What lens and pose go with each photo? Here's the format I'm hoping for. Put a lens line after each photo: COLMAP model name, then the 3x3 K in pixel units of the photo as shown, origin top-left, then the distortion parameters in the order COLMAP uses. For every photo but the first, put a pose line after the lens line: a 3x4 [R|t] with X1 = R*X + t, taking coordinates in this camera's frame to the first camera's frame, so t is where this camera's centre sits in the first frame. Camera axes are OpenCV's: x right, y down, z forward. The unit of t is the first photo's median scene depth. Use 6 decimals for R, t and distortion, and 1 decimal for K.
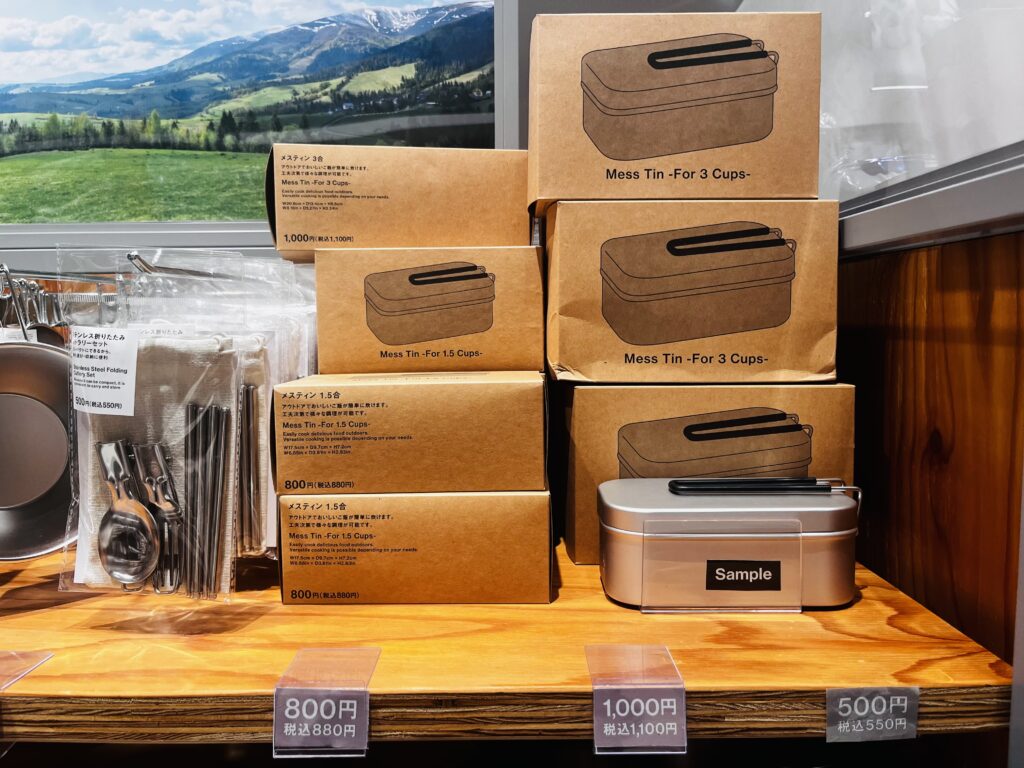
lens RADIAL K [[758.4, 0, 511.5], [0, 758.4, 372.7], [0, 0, 1]] dist [0.069646, -0.112954]
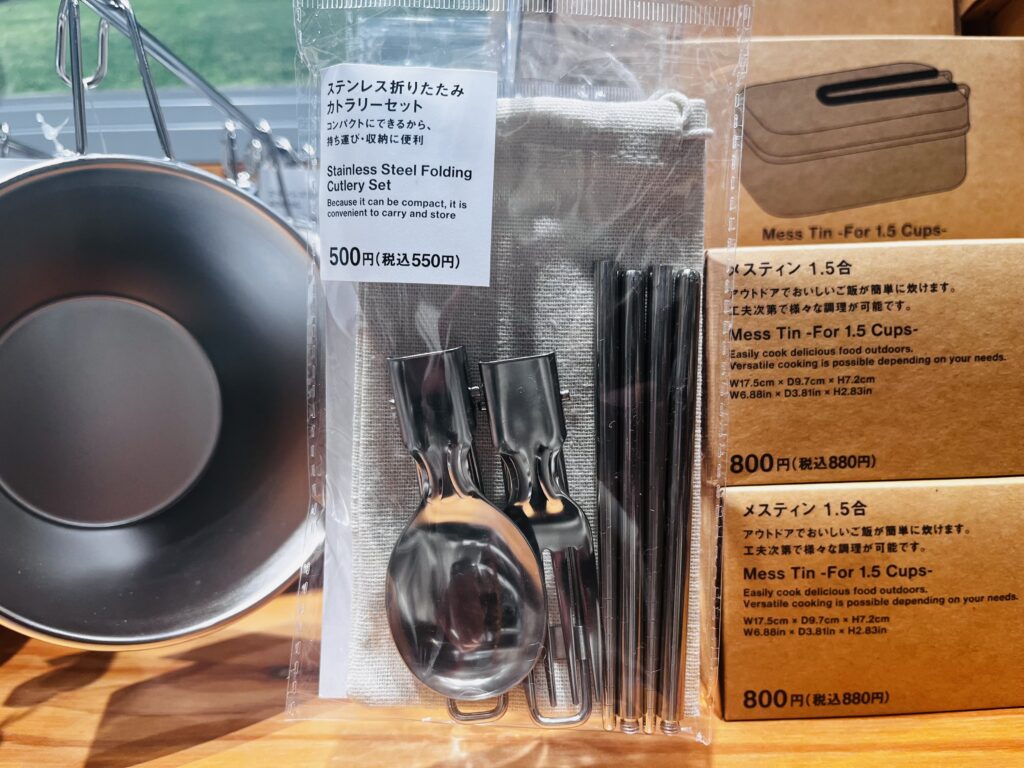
lens RADIAL K [[779.4, 0, 521.2], [0, 779.4, 383.5], [0, 0, 1]] dist [0.045451, -0.103929]
pose [[0.999685, -0.016974, 0.018485, -0.434070], [0.016898, 0.999848, 0.004288, 0.094171], [-0.018555, -0.003974, 0.999820, 0.529940]]
